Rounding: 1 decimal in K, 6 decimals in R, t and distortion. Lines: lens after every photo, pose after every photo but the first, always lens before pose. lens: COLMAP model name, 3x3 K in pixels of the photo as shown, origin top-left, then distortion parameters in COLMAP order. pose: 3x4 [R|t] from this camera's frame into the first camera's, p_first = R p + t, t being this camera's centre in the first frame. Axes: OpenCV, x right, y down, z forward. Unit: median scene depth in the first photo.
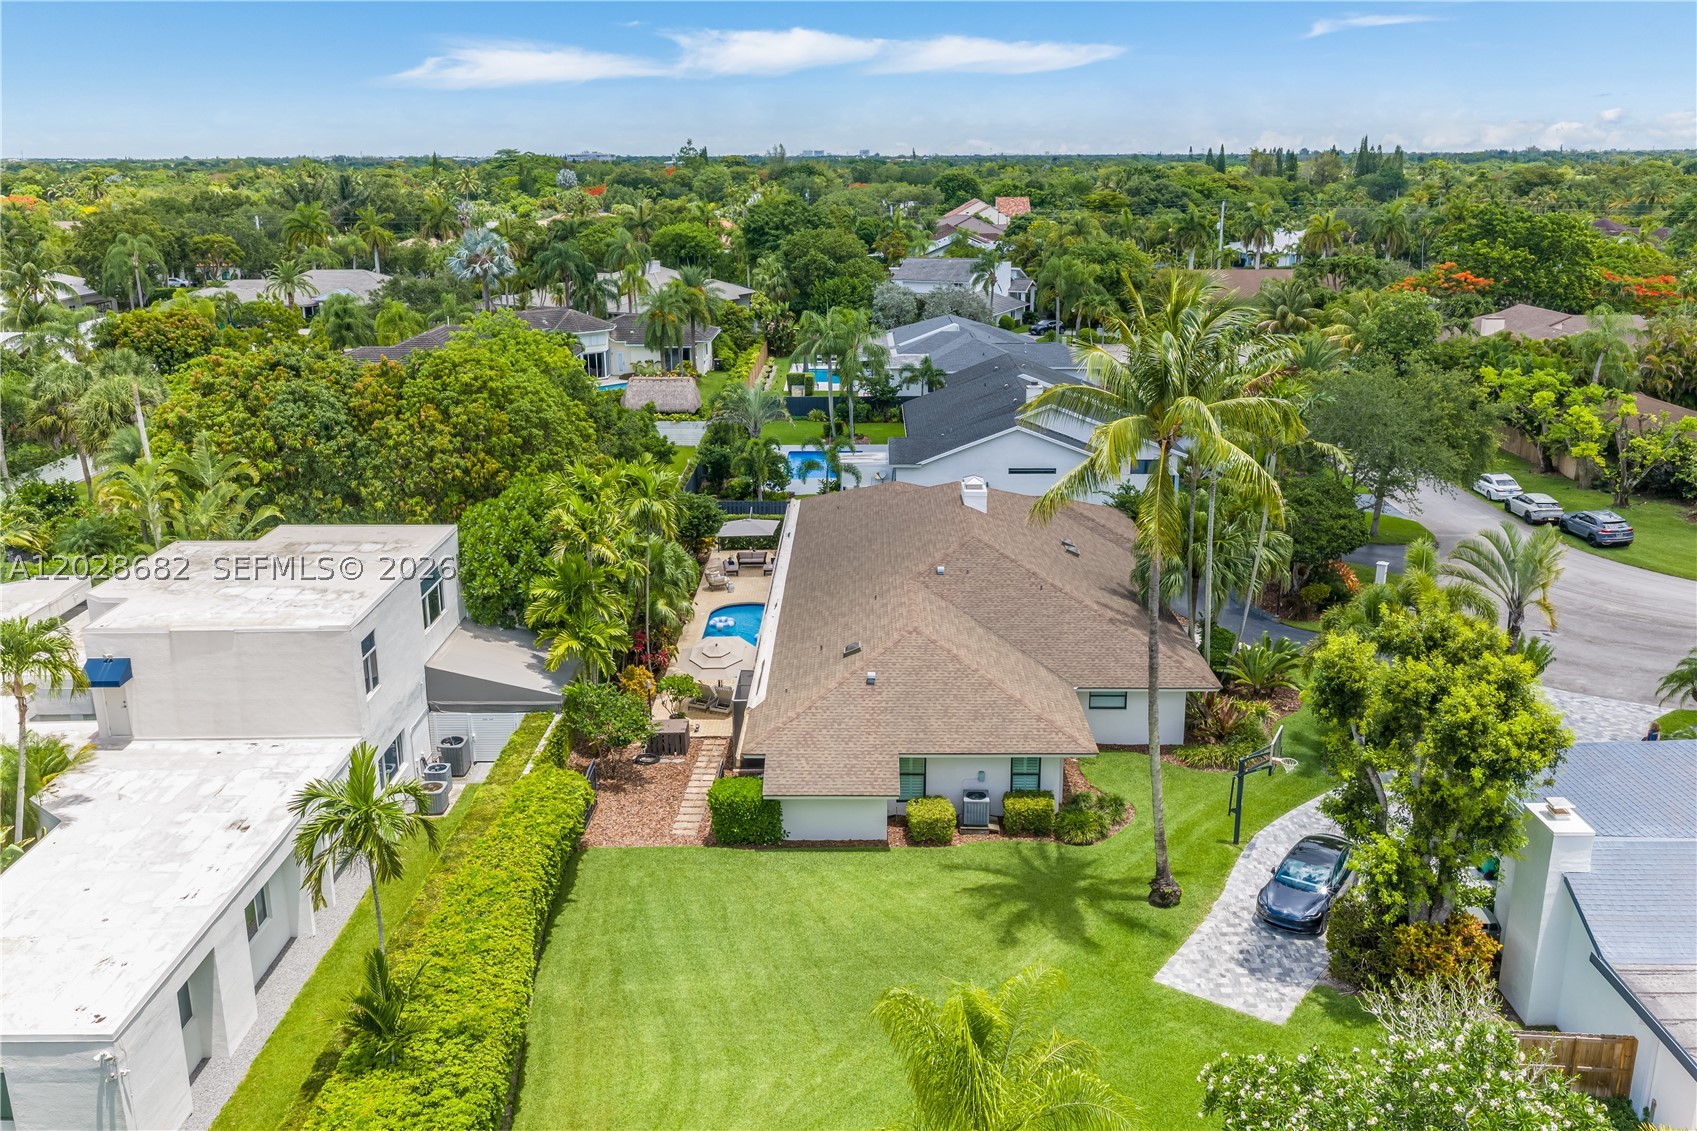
lens RADIAL K [[1424.0, 0, 850.9], [0, 1424.0, 567.5], [0, 0, 1]] dist [0.021831, -0.041980]
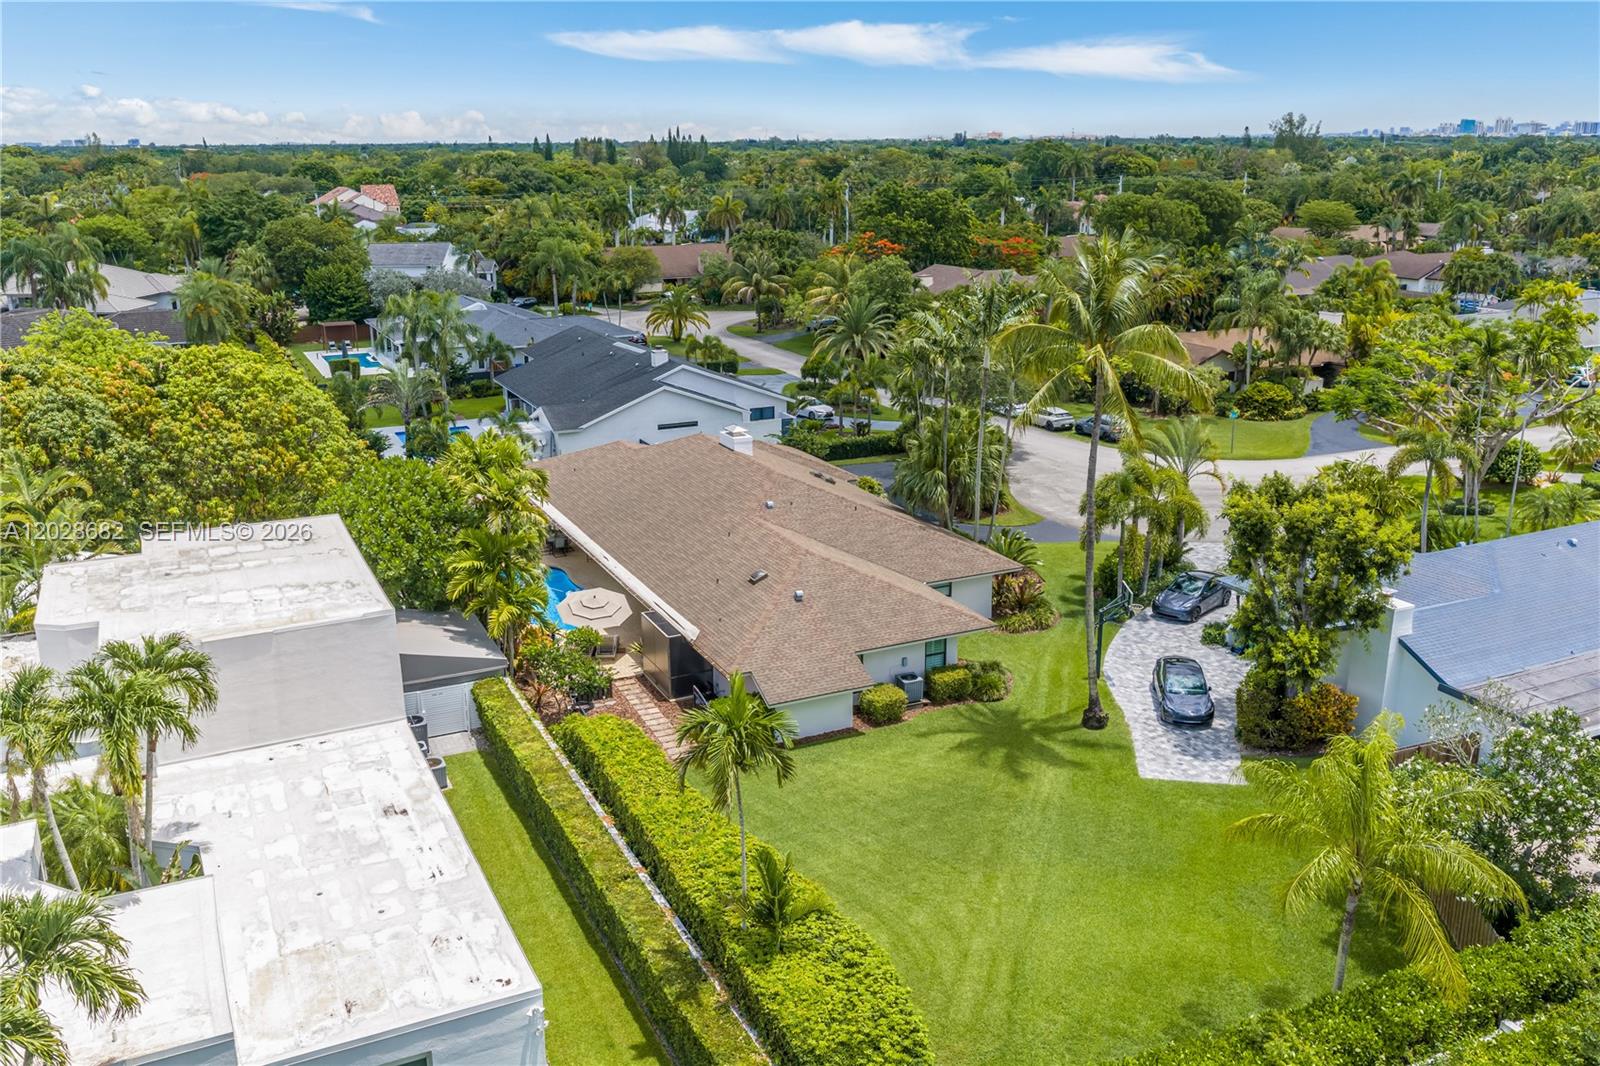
lens RADIAL K [[1342.6, 0, 802.3], [0, 1342.6, 534.9], [0, 0, 1]] dist [0.021831, -0.041980]
pose [[0.897010, -0.125280, 0.423885, -0.338869], [0.124721, 0.991762, 0.029187, -0.001867], [-0.424050, 0.026686, 0.905246, 0.011311]]
